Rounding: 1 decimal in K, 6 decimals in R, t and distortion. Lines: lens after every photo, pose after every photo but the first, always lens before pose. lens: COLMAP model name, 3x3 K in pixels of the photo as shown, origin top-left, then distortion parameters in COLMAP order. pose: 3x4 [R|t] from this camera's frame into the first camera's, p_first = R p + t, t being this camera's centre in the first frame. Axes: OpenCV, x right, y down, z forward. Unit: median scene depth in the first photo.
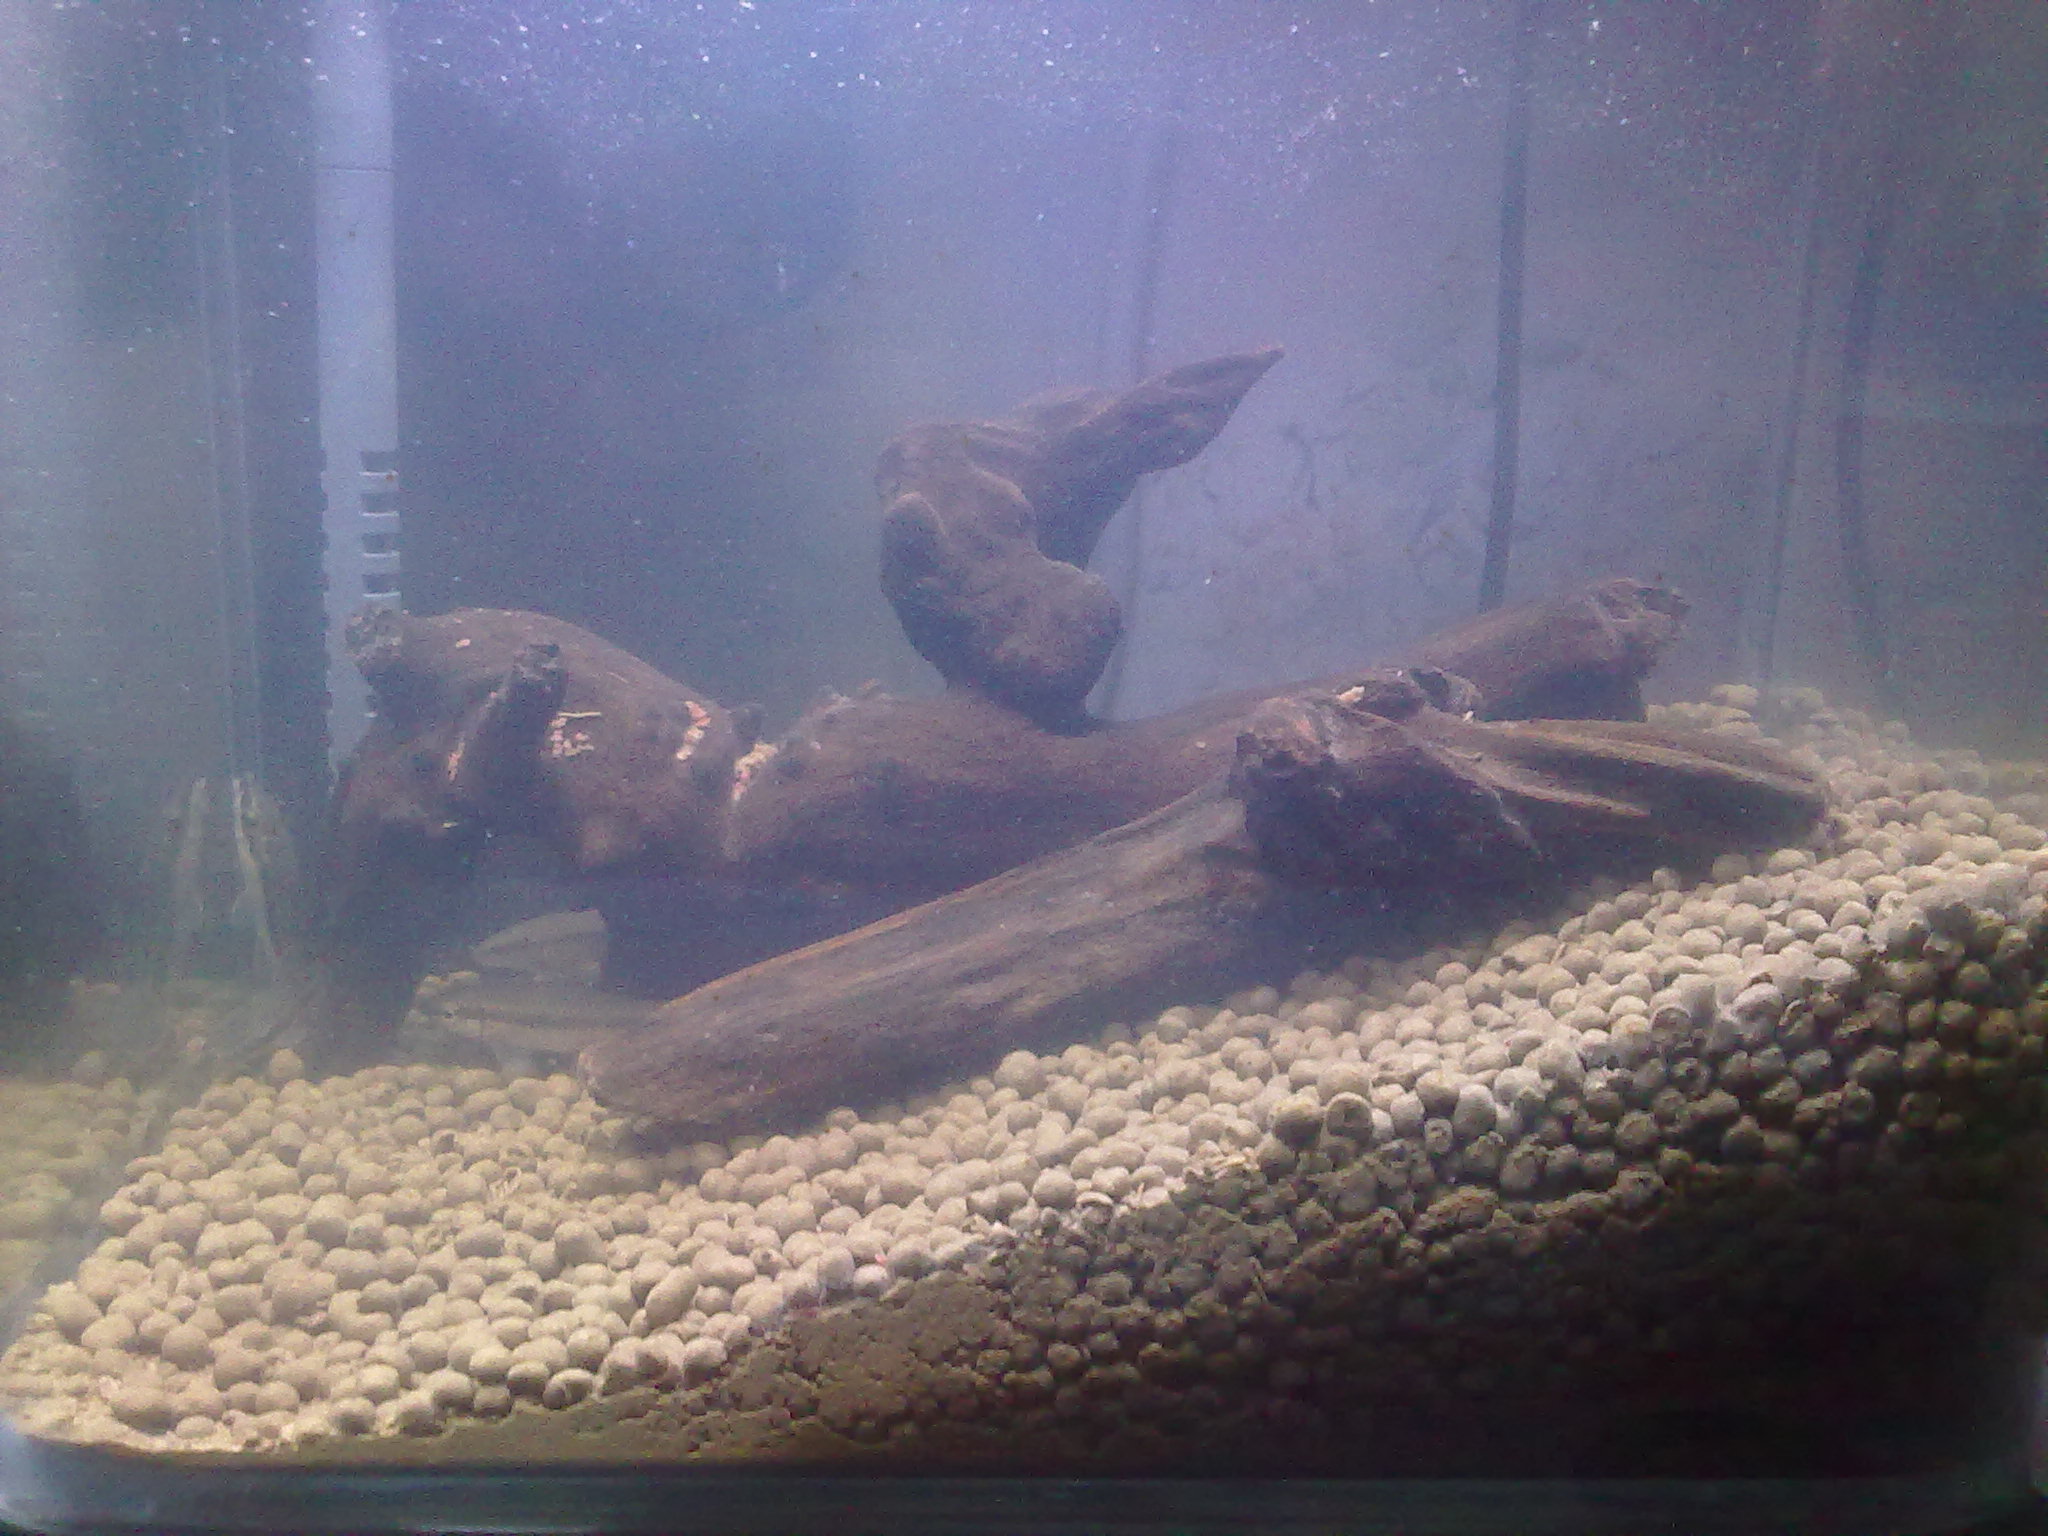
lens RADIAL K [[2111.4, 0, 1109.7], [0, 2111.4, 766.1], [0, 0, 1]] dist [-0.025035, -0.022749]
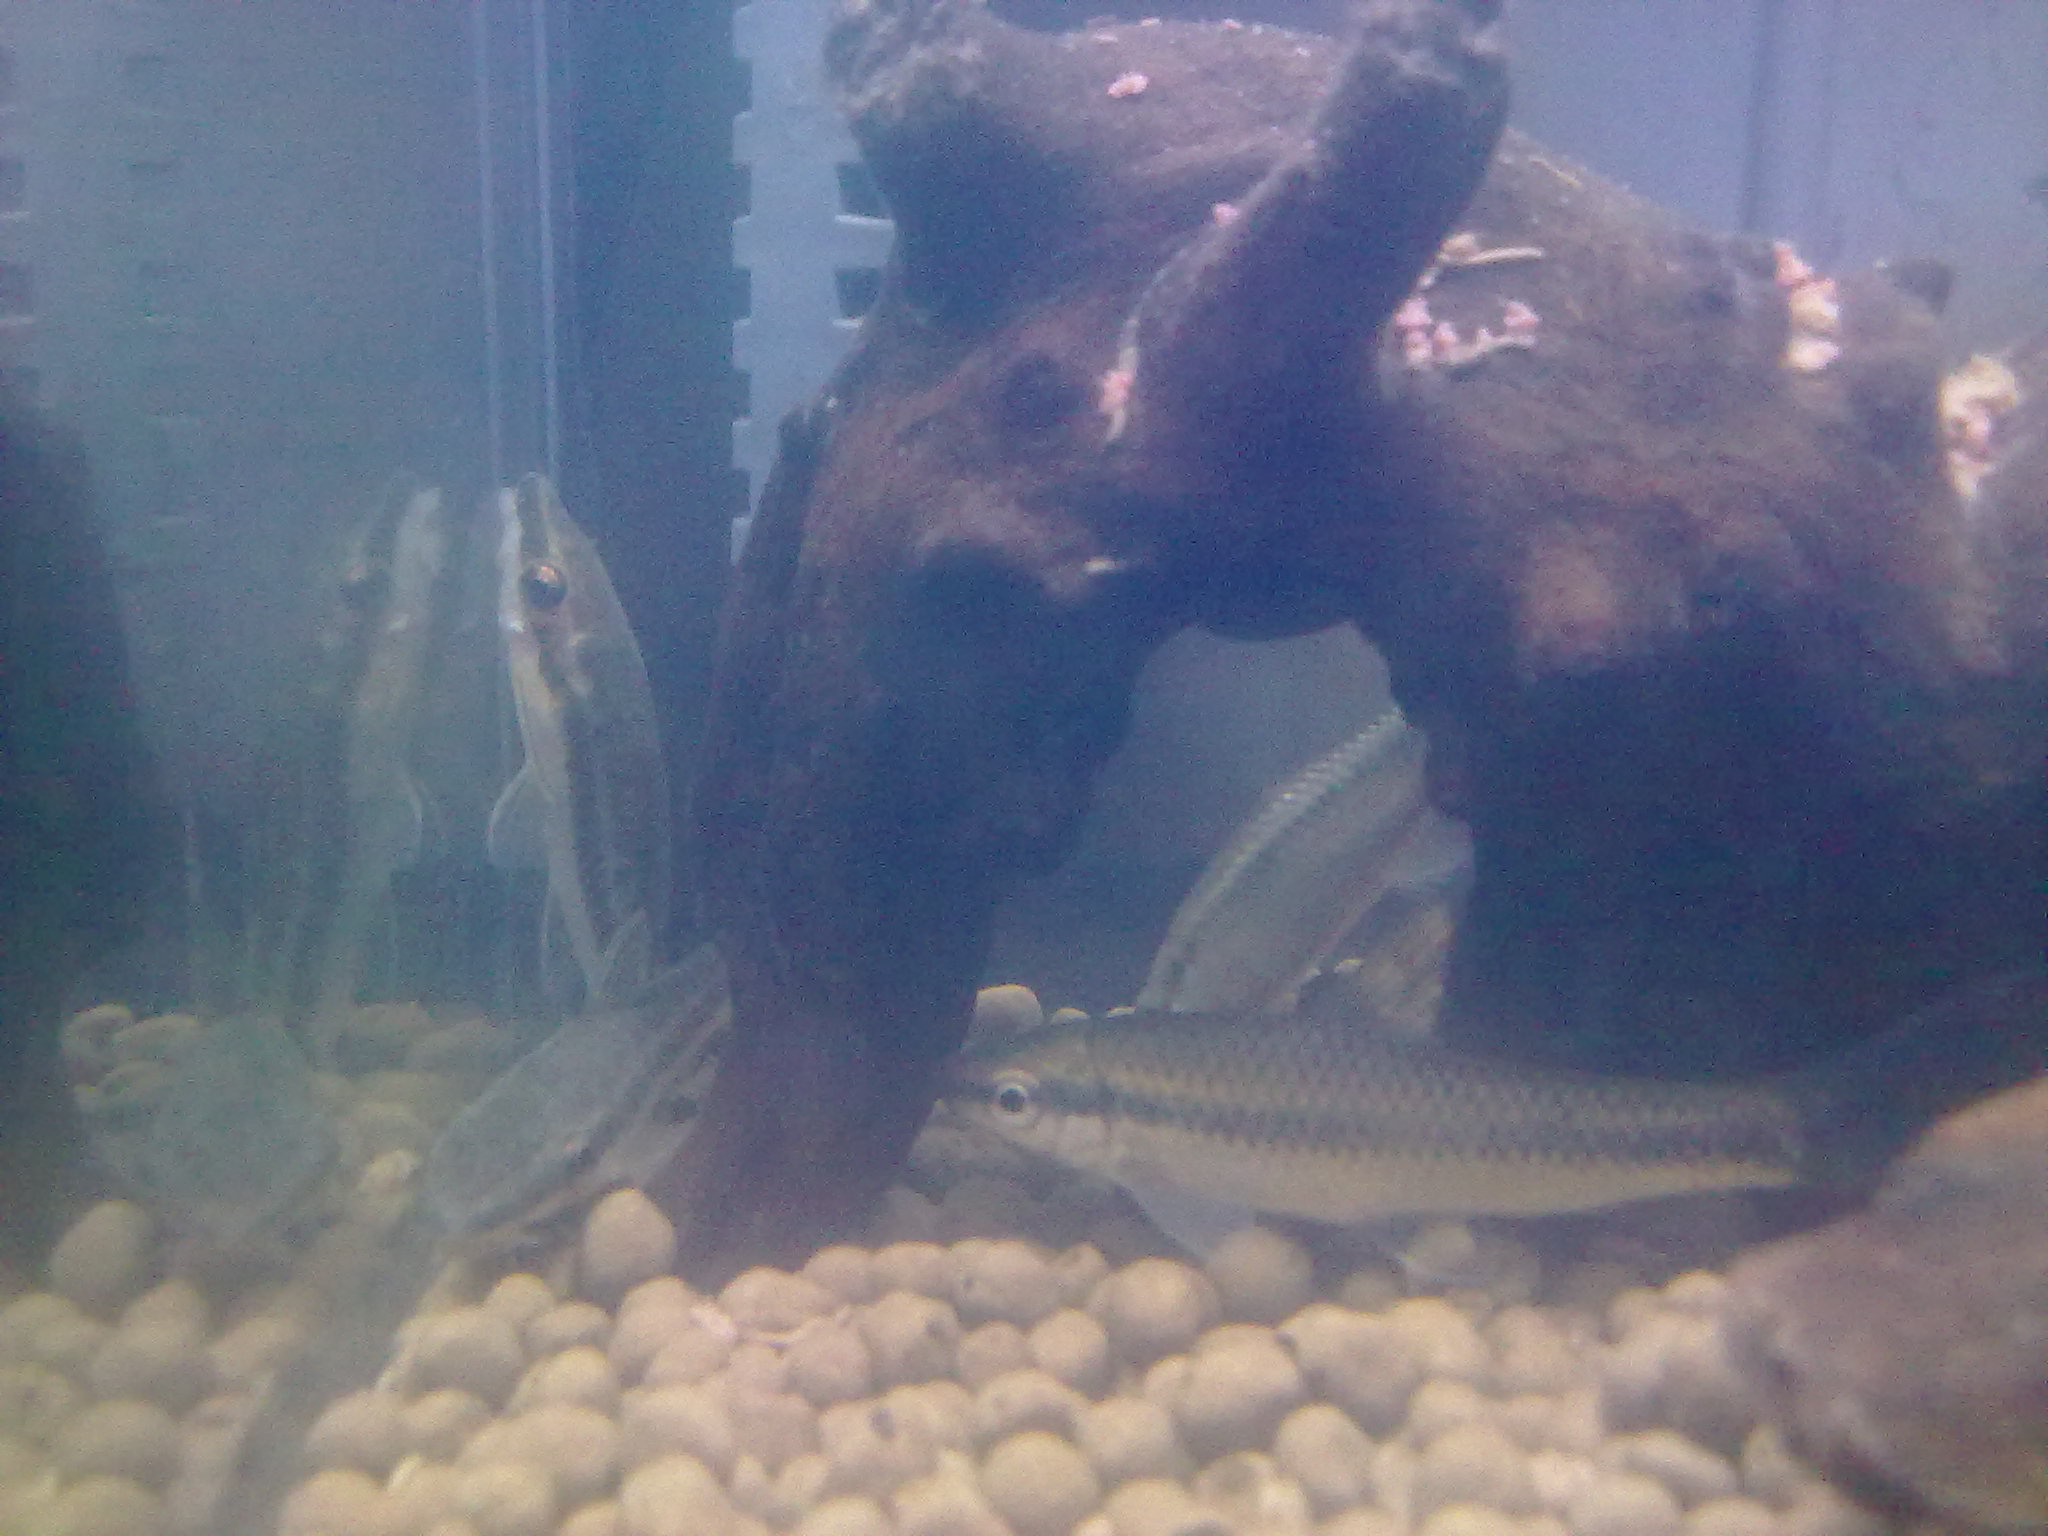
lens RADIAL K [[2096.7, 0, 1040.8], [0, 2096.7, 658.3], [0, 0, 1]] dist [0.057684, 0.014567]
pose [[0.994167, -0.001973, -0.107835, -0.358312], [-0.005209, 0.997787, -0.066280, 0.083650], [0.107727, 0.066455, 0.991957, 0.811220]]
